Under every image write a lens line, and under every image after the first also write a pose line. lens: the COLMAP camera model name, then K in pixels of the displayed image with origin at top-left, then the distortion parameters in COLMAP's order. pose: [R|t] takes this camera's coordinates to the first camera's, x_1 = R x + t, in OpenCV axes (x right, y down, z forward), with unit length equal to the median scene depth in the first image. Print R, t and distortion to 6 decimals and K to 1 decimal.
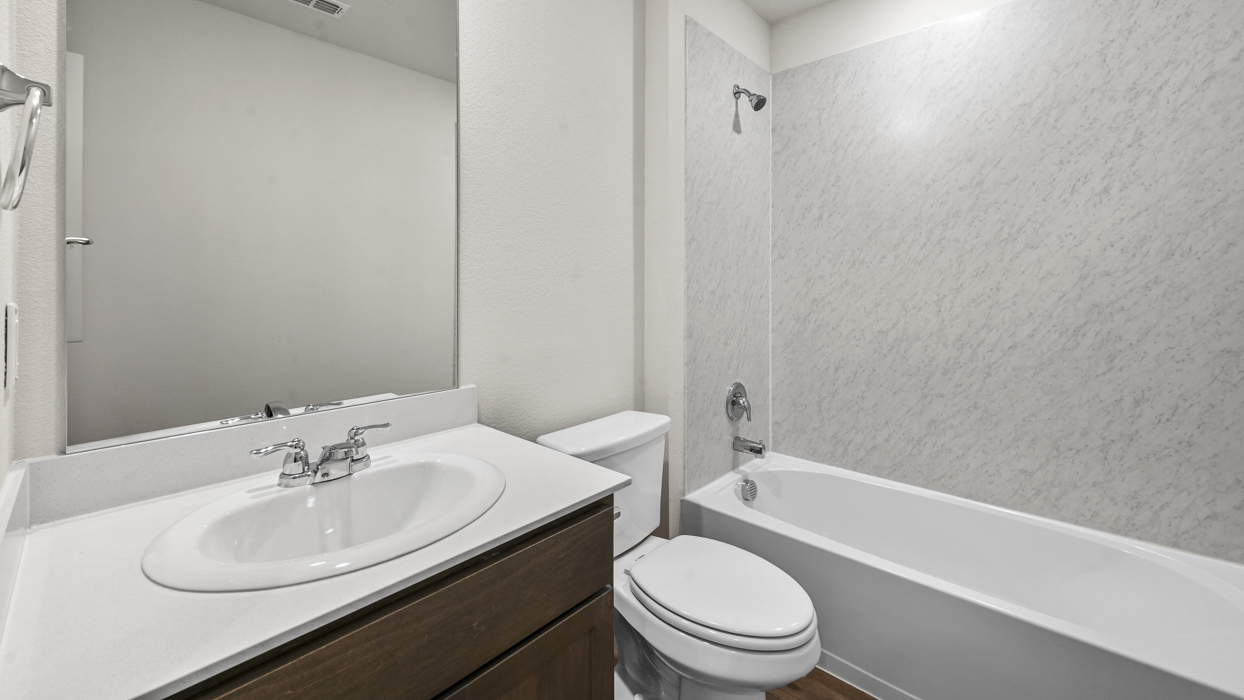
lens RADIAL K [[511.0, 0, 622.0], [0, 511.0, 350.0], [0, 0, 1]] dist [-0.000500, -0.000561]
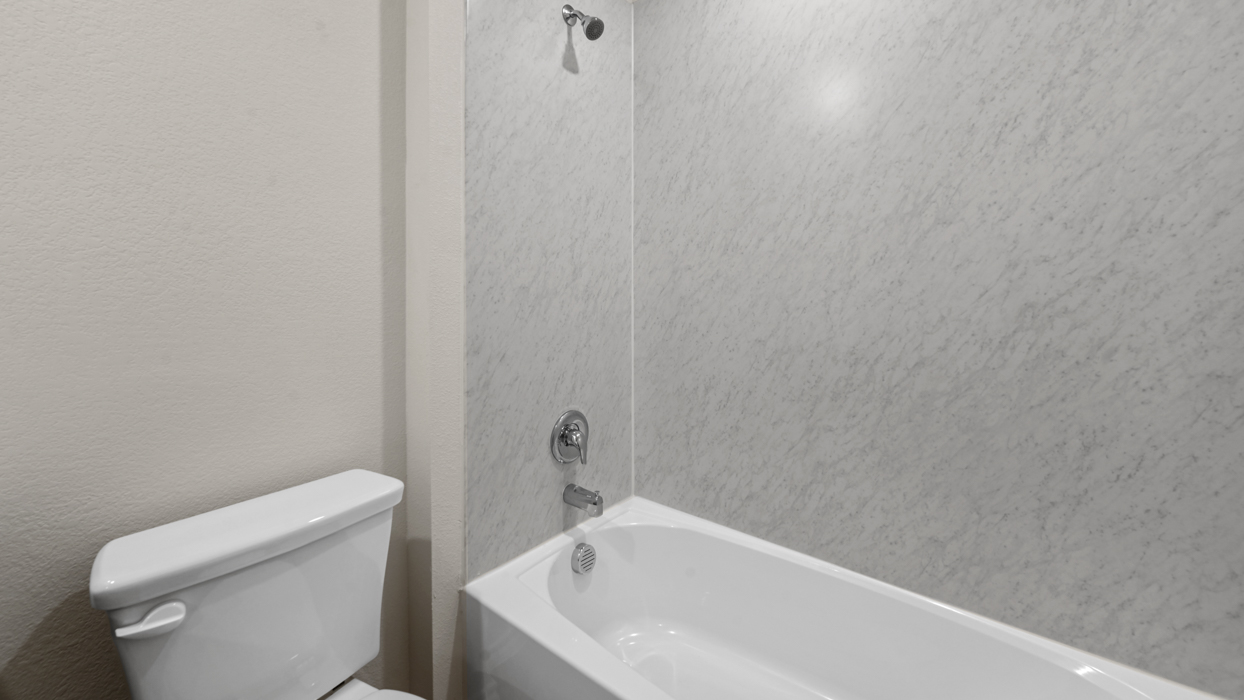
lens RADIAL K [[511.0, 0, 622.0], [0, 511.0, 350.0], [0, 0, 1]] dist [-0.000500, -0.000561]
pose [[0.998138, -0.011351, 0.059923, 0.305151], [0.010755, 0.999890, 0.010258, -0.036542], [-0.060033, -0.009594, 0.998150, 0.311306]]
